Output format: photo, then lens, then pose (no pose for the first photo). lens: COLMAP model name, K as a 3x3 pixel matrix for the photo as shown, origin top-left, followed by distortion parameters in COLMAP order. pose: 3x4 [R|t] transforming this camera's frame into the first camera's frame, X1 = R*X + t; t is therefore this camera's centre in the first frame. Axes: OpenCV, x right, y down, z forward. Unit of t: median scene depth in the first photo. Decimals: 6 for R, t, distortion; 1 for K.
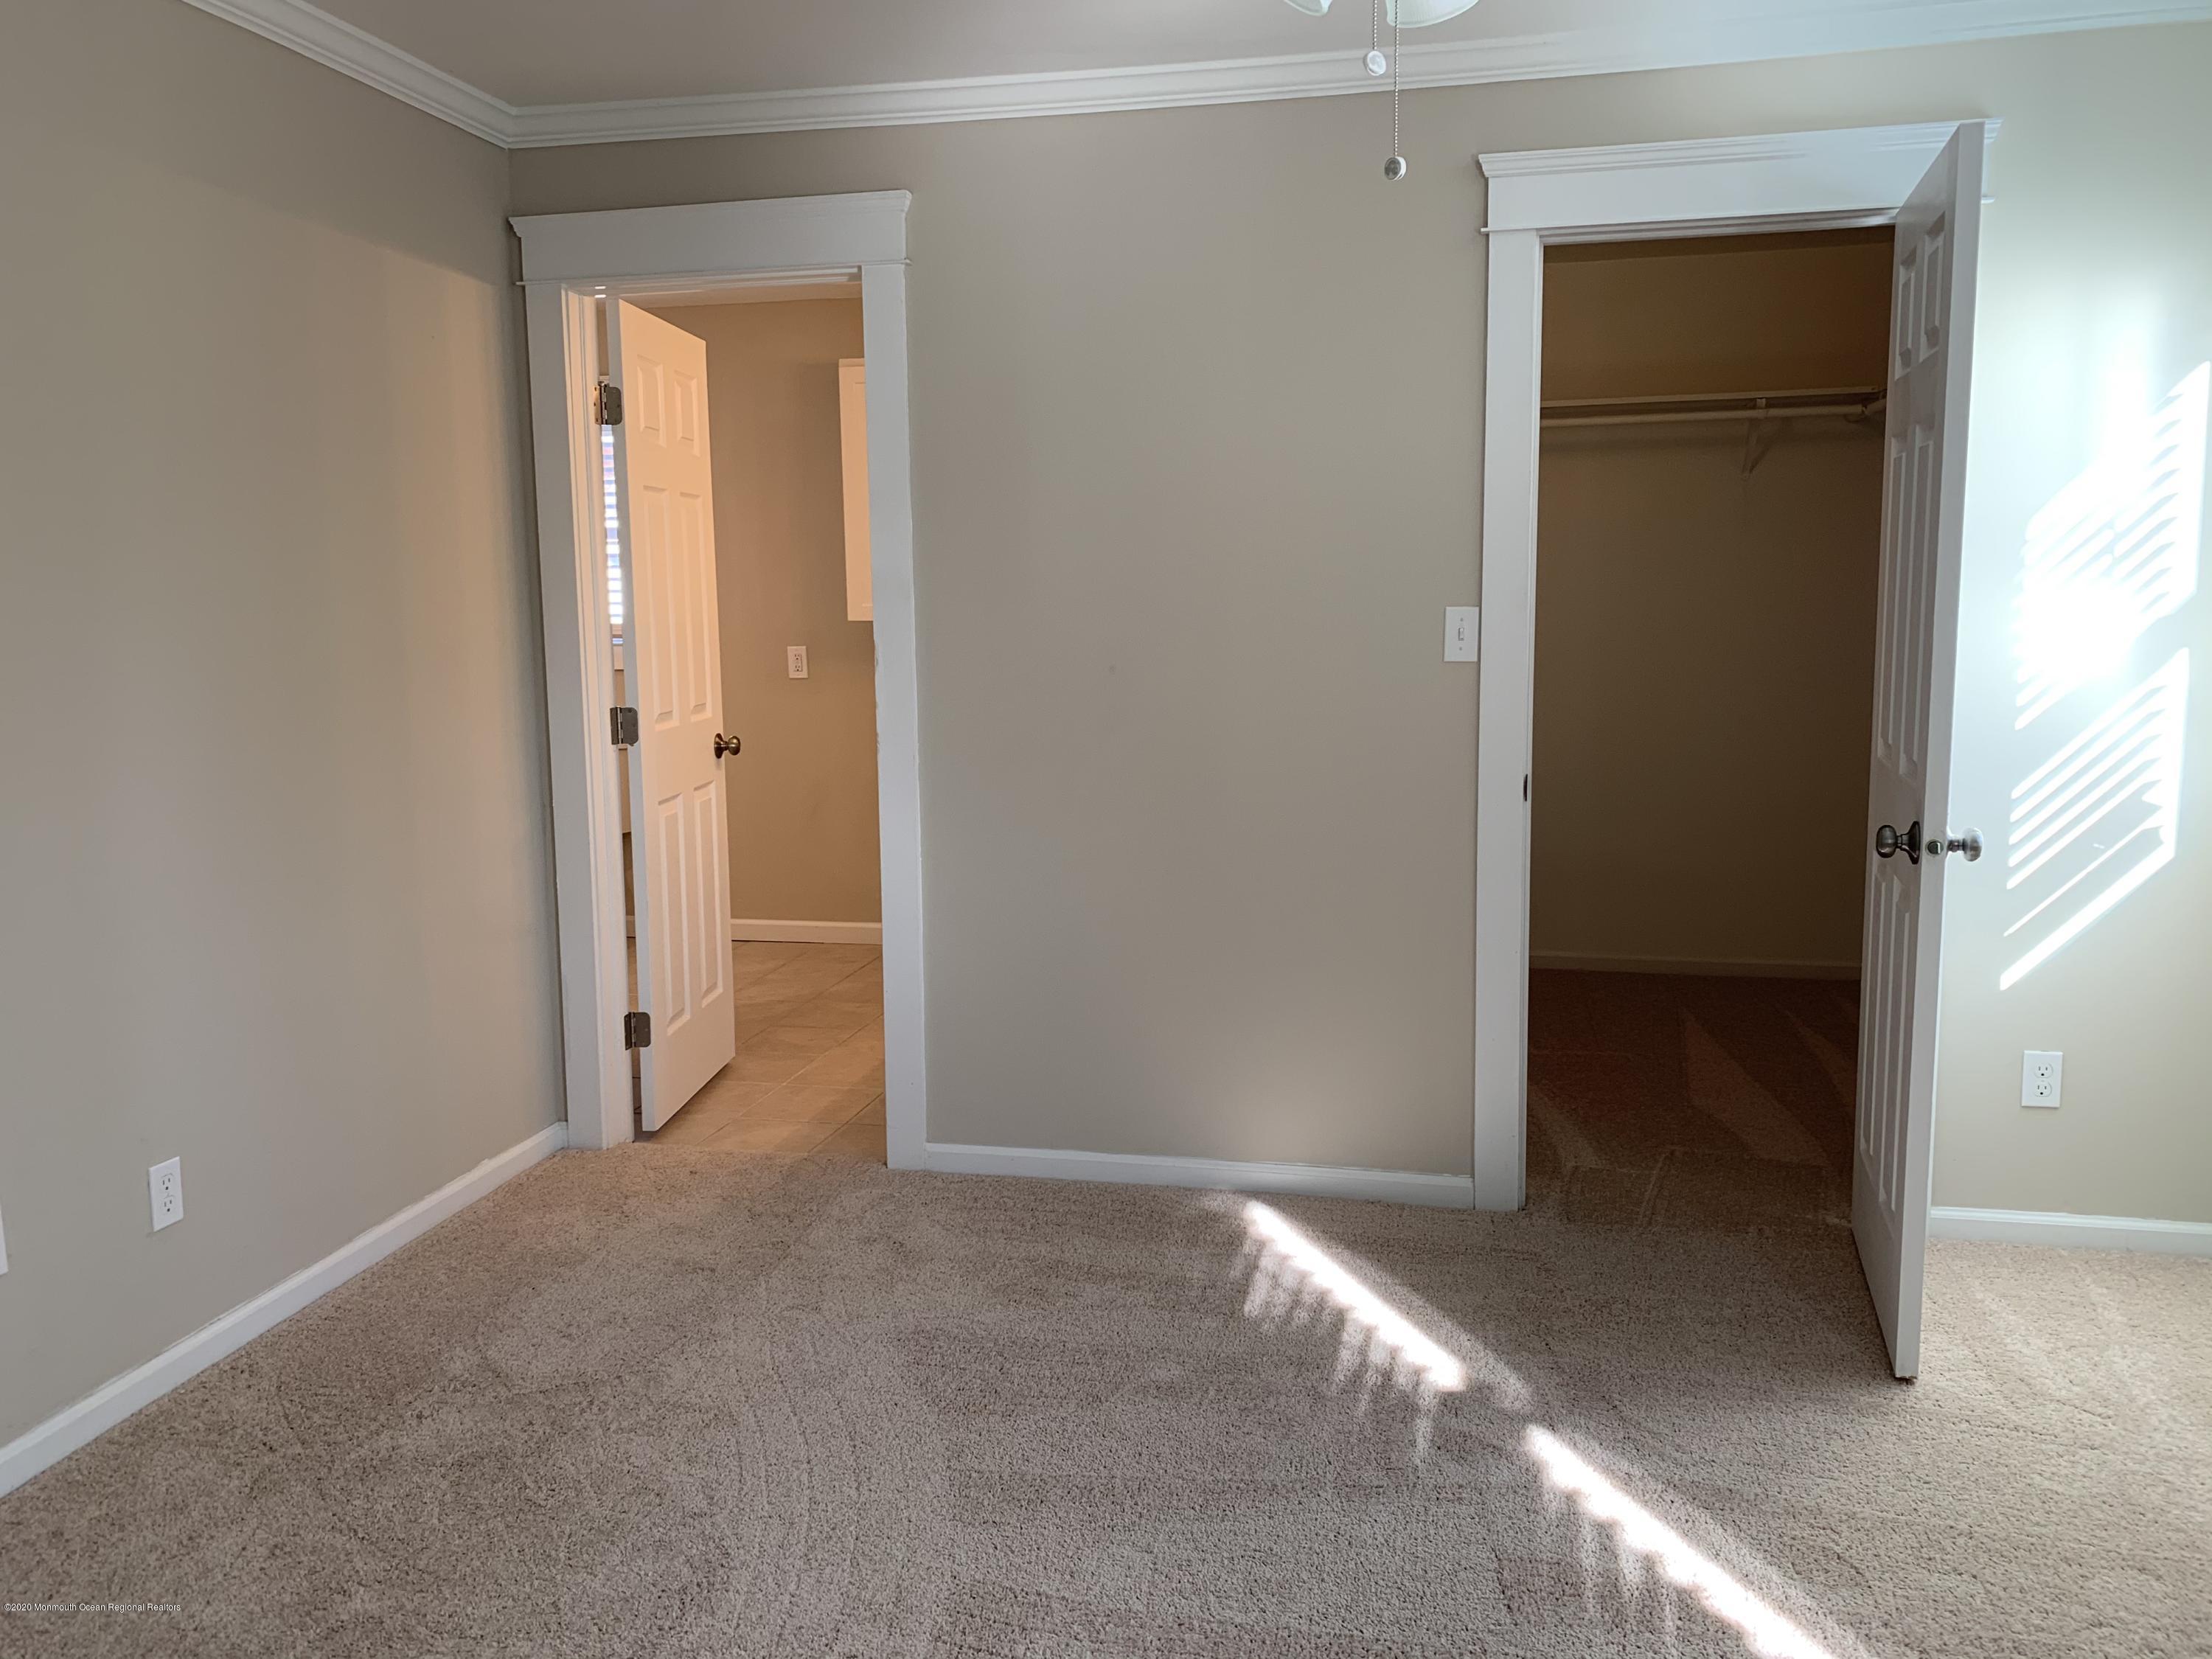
lens RADIAL K [[1700.9, 0, 1107.5], [0, 1700.9, 801.0], [0, 0, 1]] dist [0.041414, -0.036999]
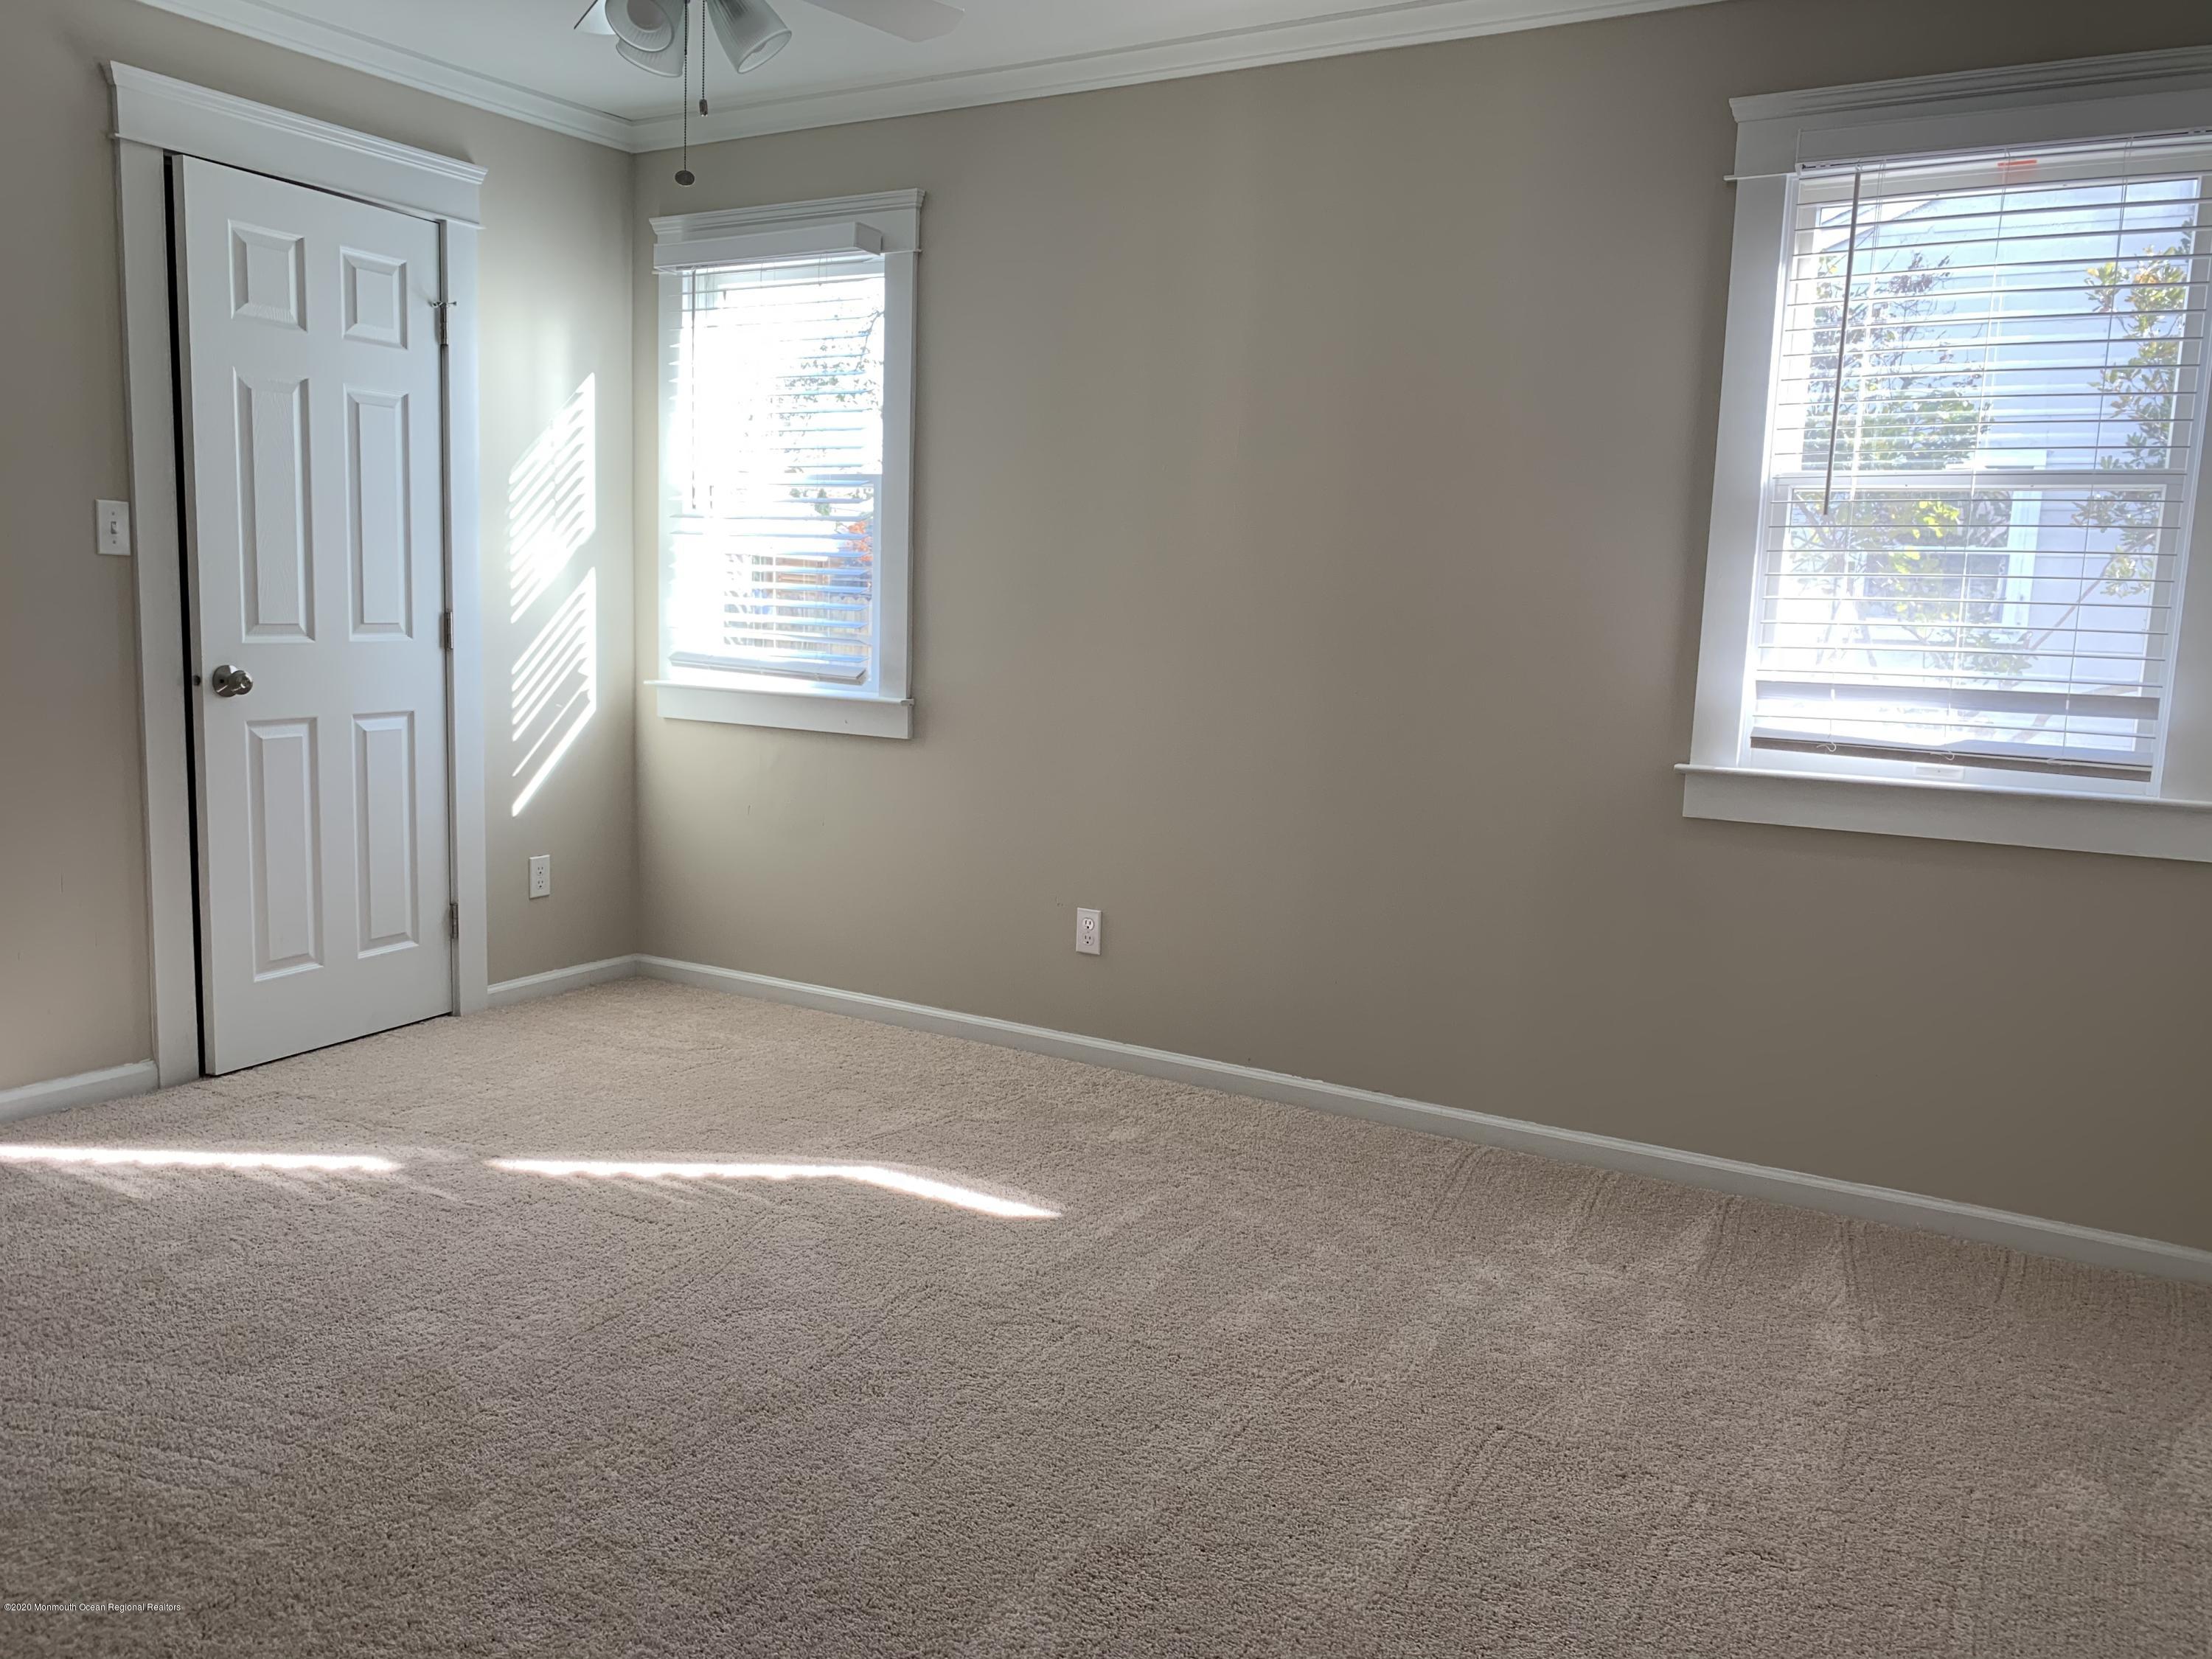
lens RADIAL K [[1665.5, 0, 1101.6], [0, 1665.5, 804.4], [0, 0, 1]] dist [0.004959, 0.001341]
pose [[0.313273, -0.094789, 0.944921, -0.605841], [0.082609, 0.993954, 0.072321, 0.045693], [-0.946063, 0.055403, 0.319210, 0.142068]]
